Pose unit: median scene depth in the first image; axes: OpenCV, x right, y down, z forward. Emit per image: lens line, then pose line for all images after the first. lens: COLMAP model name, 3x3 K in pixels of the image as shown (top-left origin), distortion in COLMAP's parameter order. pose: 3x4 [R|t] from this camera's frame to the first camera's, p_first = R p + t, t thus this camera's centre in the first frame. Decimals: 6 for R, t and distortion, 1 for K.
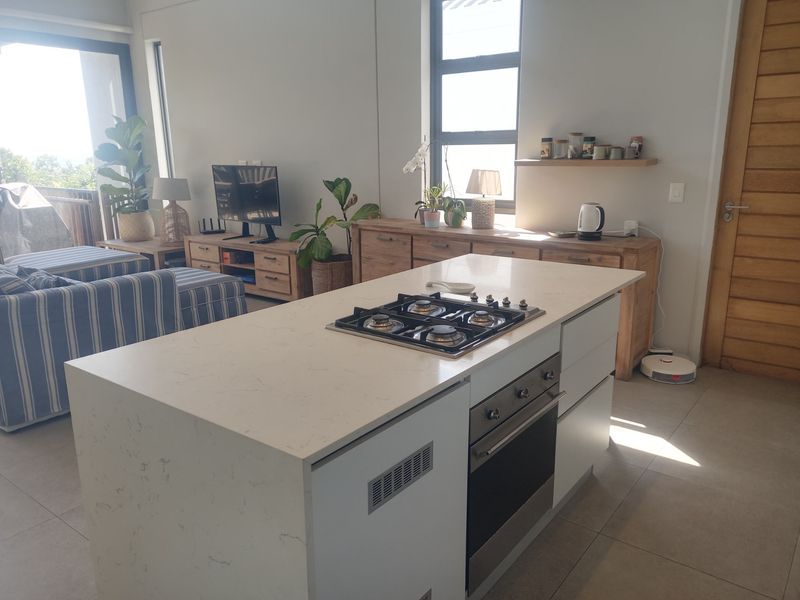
lens RADIAL K [[611.7, 0, 400.0], [0, 611.7, 300.0], [0, 0, 1]] dist [0.052431, -0.048414]
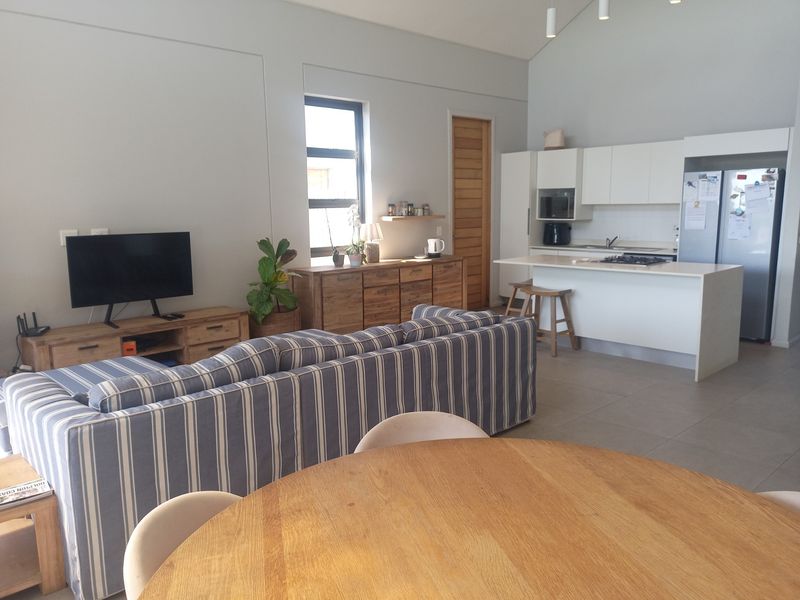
lens RADIAL K [[611.7, 0, 400.0], [0, 611.7, 300.0], [0, 0, 1]] dist [0.052431, -0.048414]
pose [[0.163281, -0.145038, 0.975860, -1.506746], [0.252478, 0.962340, 0.100784, -0.183911], [-0.953727, 0.229927, 0.193750, 0.754288]]
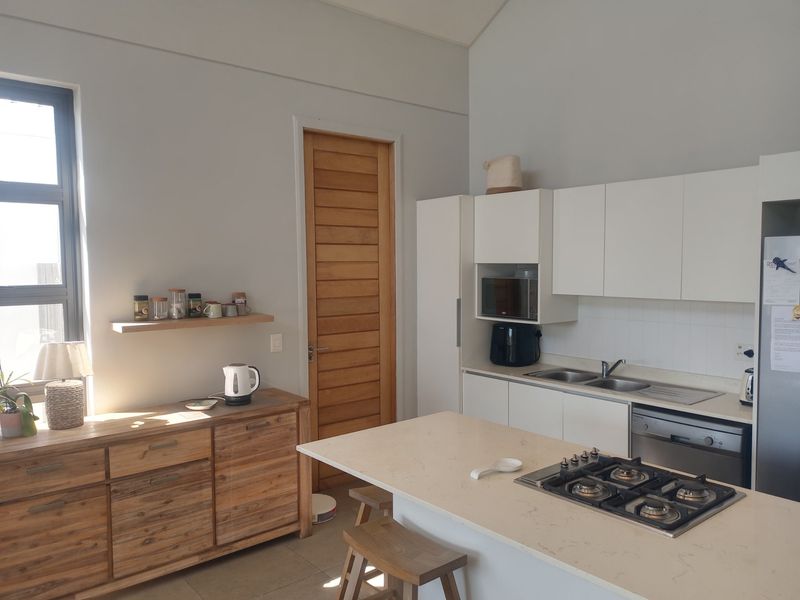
lens RADIAL K [[611.7, 0, 400.0], [0, 611.7, 300.0], [0, 0, 1]] dist [0.052431, -0.048414]
pose [[0.220803, -0.049676, 0.974052, -0.506234], [0.241792, 0.970314, -0.005325, -0.180803], [-0.944872, 0.236694, 0.226260, 0.521876]]
